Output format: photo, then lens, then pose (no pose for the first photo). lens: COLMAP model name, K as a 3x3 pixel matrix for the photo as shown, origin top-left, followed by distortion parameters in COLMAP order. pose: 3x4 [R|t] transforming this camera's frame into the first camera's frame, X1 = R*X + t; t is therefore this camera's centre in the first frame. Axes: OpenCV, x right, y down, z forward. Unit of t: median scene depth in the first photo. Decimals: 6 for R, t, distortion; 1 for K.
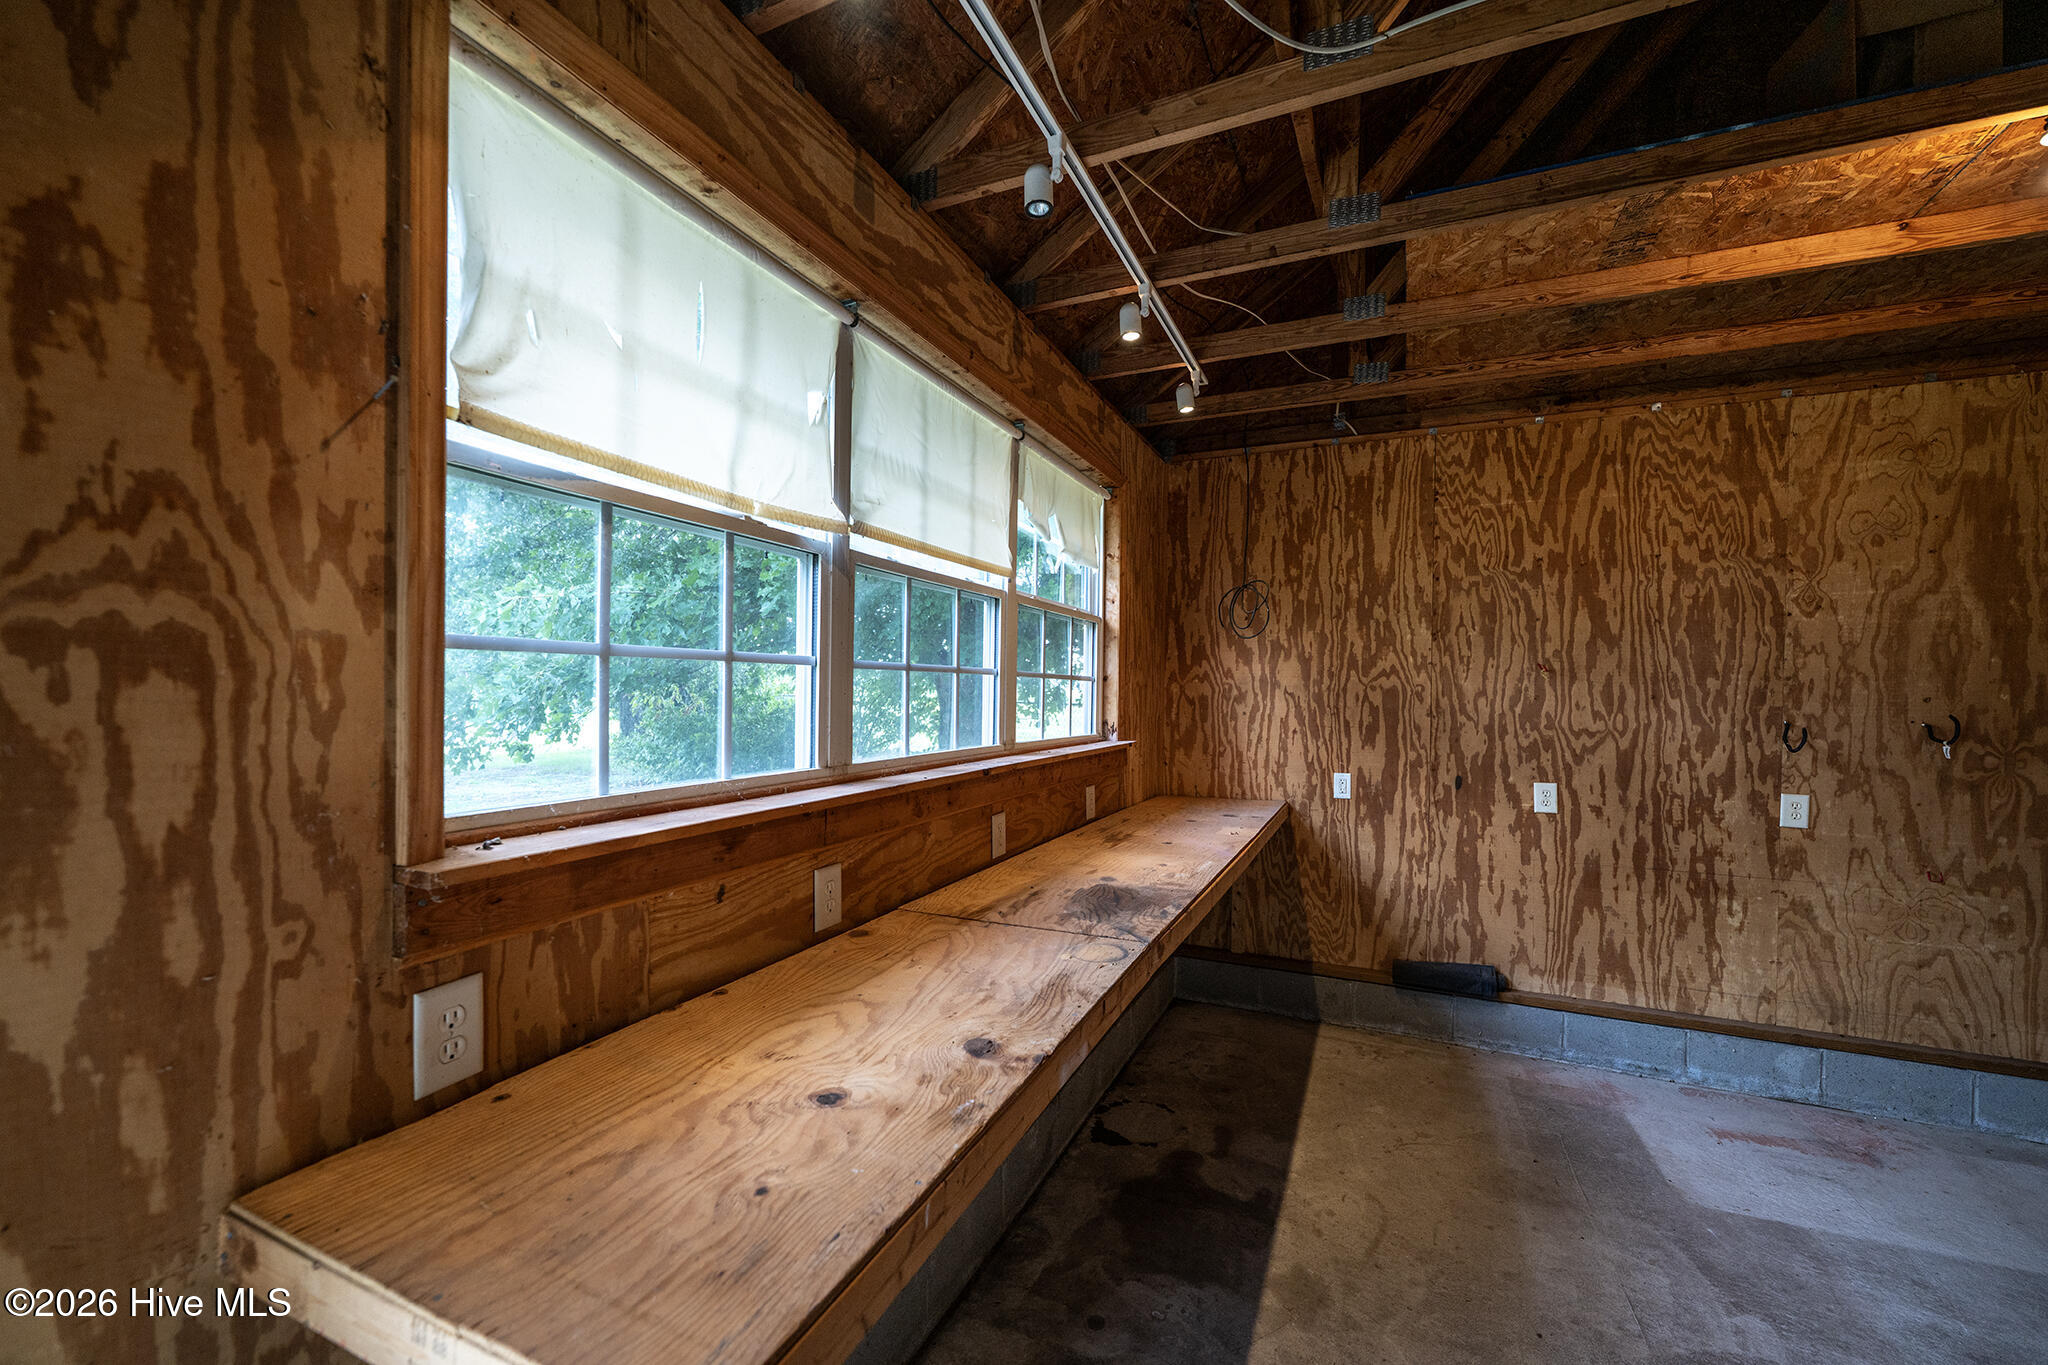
lens RADIAL K [[835.9, 0, 1008.8], [0, 835.9, 697.4], [0, 0, 1]] dist [-0.001428, 0.000145]
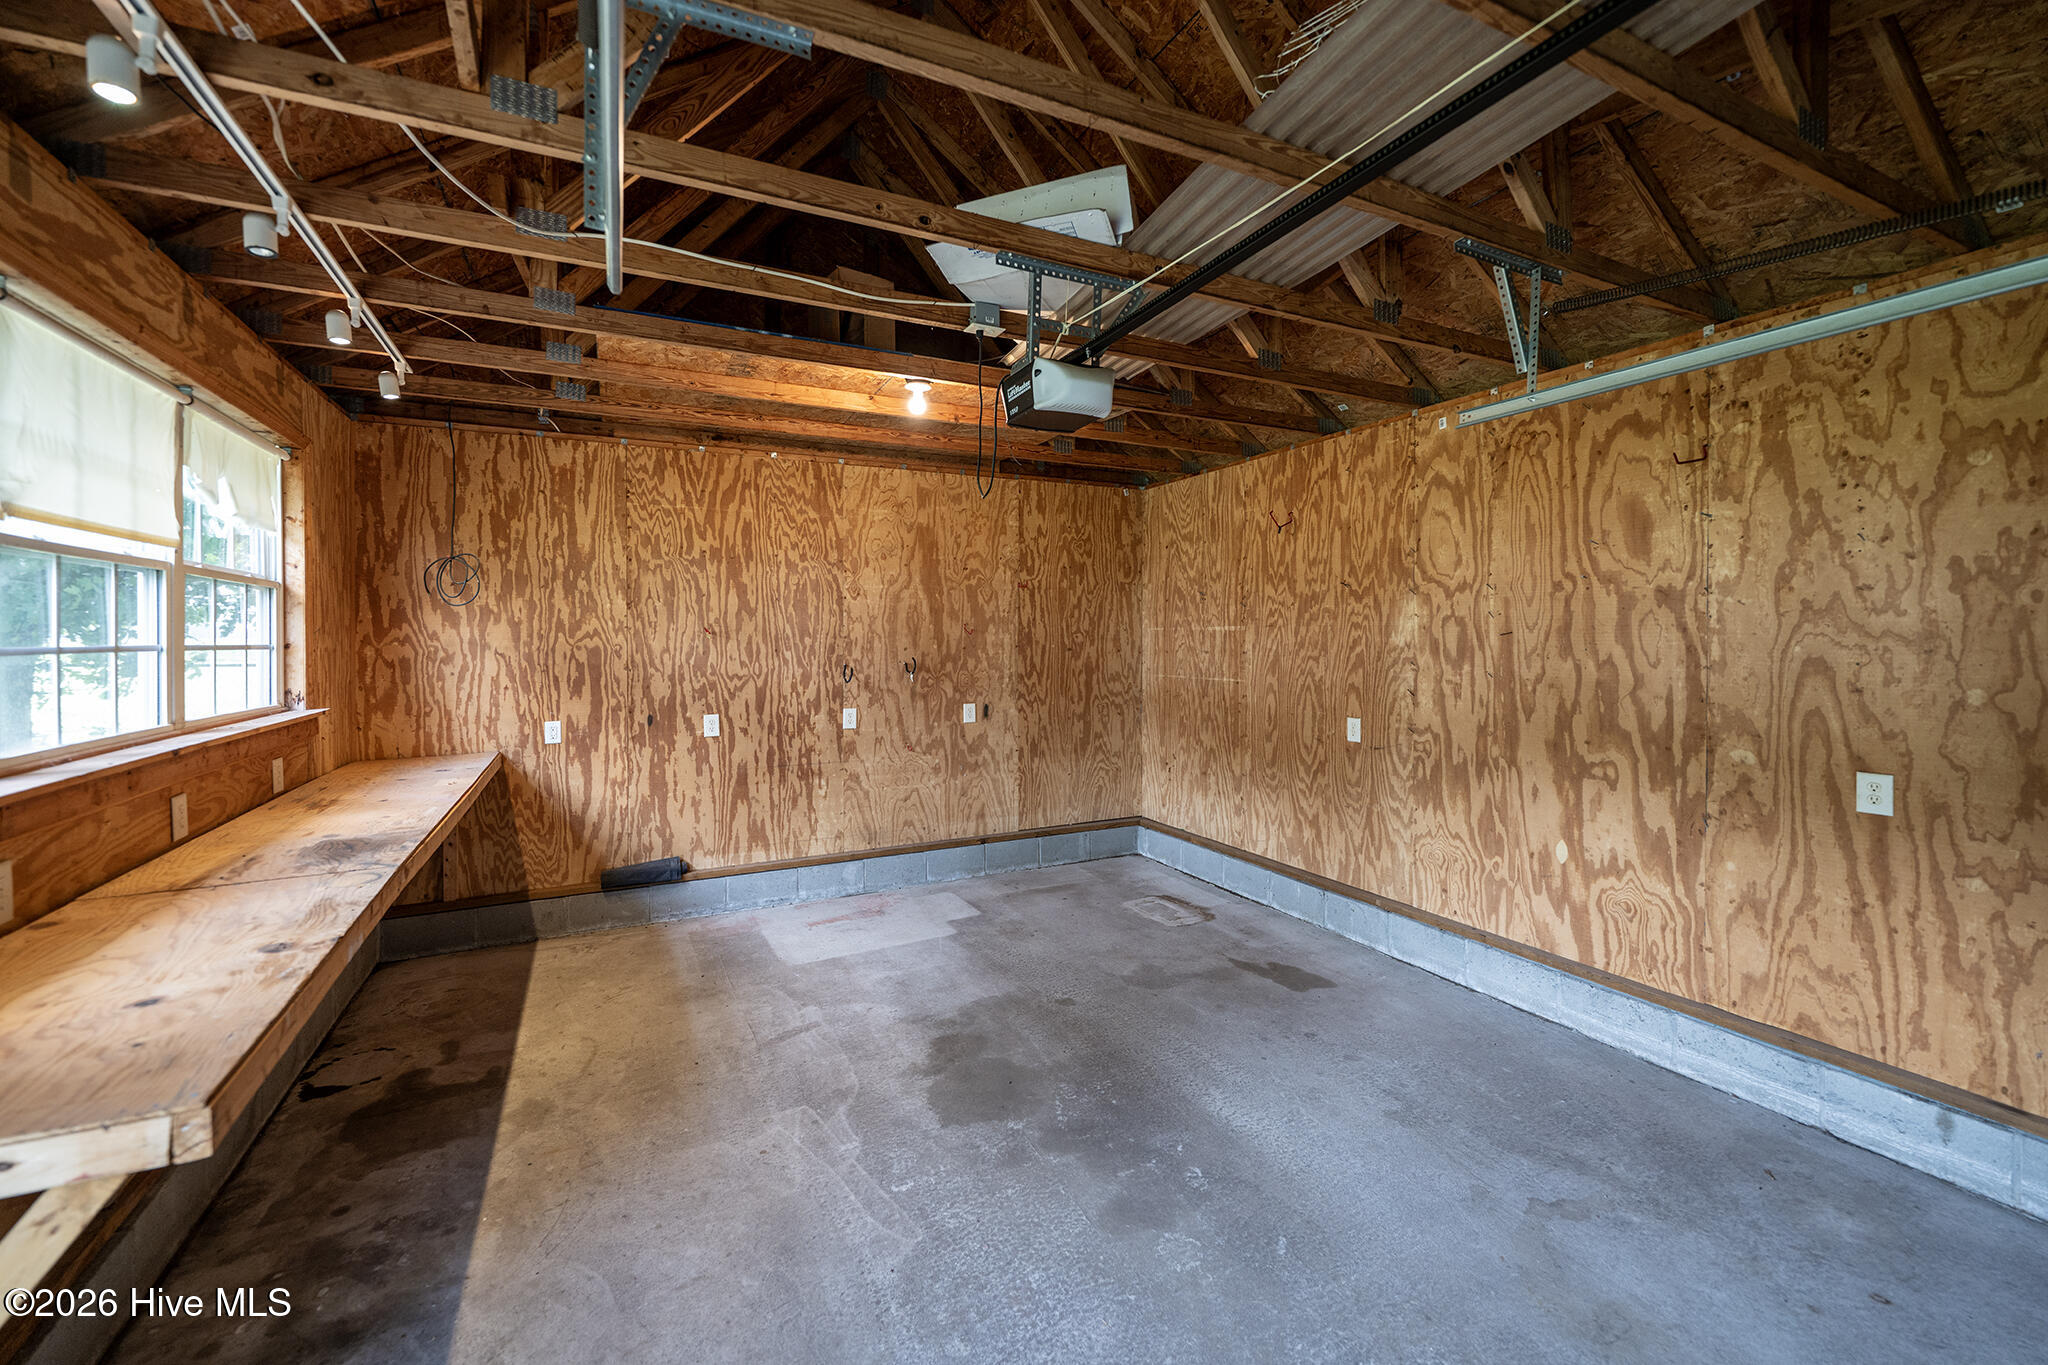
lens RADIAL K [[835.9, 0, 1033.3], [0, 835.9, 641.7], [0, 0, 1]] dist [-0.001428, 0.000145]
pose [[0.616410, -0.018469, 0.787208, -0.129932], [0.017273, 0.999801, 0.009932, -0.025863], [-0.787236, 0.007475, 0.616607, -0.311164]]
